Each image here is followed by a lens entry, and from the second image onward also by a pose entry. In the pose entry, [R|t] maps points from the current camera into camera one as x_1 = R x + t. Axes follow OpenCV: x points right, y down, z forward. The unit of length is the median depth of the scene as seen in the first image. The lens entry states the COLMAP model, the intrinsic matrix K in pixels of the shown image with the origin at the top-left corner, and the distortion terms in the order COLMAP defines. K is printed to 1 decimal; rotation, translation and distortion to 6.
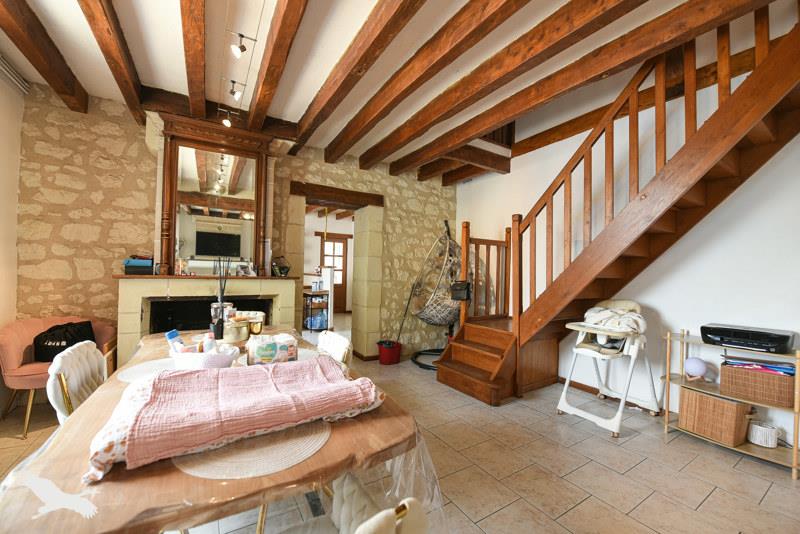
lens RADIAL K [[316.6, 0, 401.0], [0, 316.6, 266.4], [0, 0, 1]] dist [-0.015544, -0.000558]
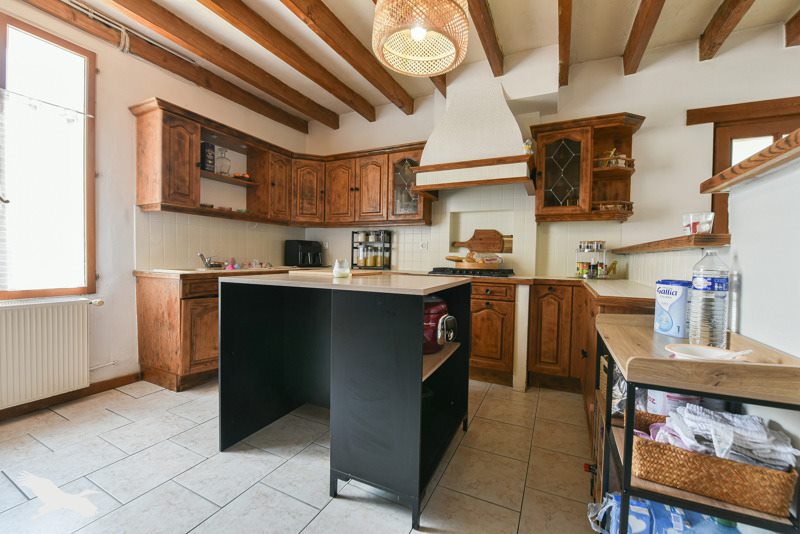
lens RADIAL K [[316.6, 0, 402.5], [0, 316.6, 265.2], [0, 0, 1]] dist [-0.015544, -0.000558]
pose [[0.526383, 0.014196, -0.850129, -0.459928], [0.002845, 0.999826, 0.018457, 0.084053], [0.850243, -0.012134, 0.526251, 1.744518]]
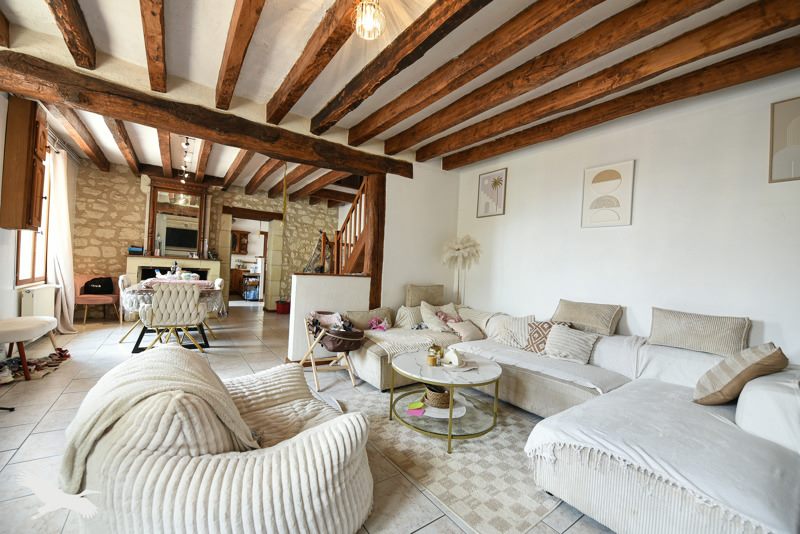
lens RADIAL K [[316.6, 0, 400.4], [0, 316.6, 266.7], [0, 0, 1]] dist [-0.015544, -0.000558]
pose [[0.997509, 0.028187, 0.064671, 0.671338], [-0.028818, 0.999545, 0.008854, 0.030316], [-0.064392, -0.010696, 0.997867, -1.028534]]
